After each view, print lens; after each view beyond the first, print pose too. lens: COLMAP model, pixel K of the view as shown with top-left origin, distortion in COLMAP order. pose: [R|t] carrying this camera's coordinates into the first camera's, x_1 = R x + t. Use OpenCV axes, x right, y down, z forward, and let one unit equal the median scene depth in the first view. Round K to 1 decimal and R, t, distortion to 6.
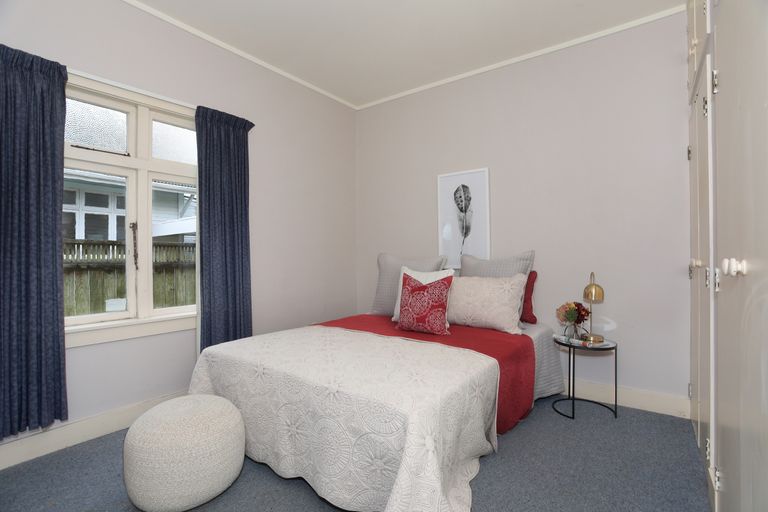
lens RADIAL K [[383.2, 0, 384.0], [0, 383.2, 257.2], [0, 0, 1]] dist [-0.003233, 0.000441]
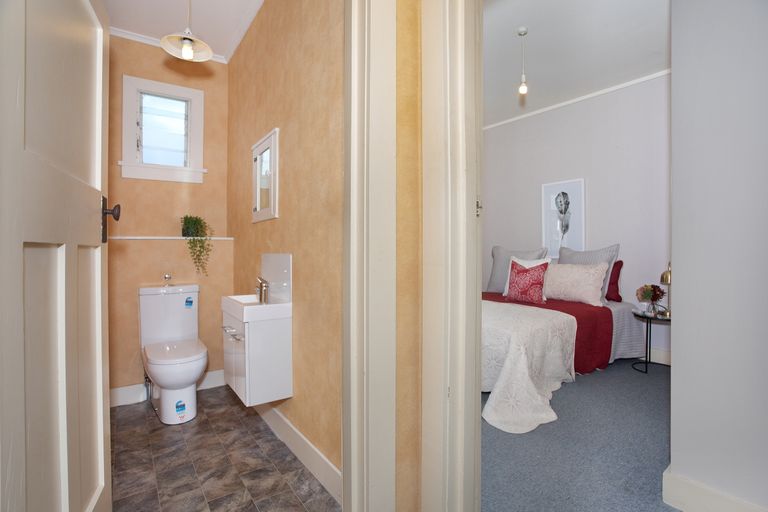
lens RADIAL K [[383.2, 0, 386.3], [0, 383.2, 262.2], [0, 0, 1]] dist [-0.003233, 0.000441]
pose [[0.961781, 0.014492, -0.273436, -0.007491], [-0.004571, 0.999309, 0.036883, -0.001328], [0.273782, -0.034223, 0.961183, -0.476041]]
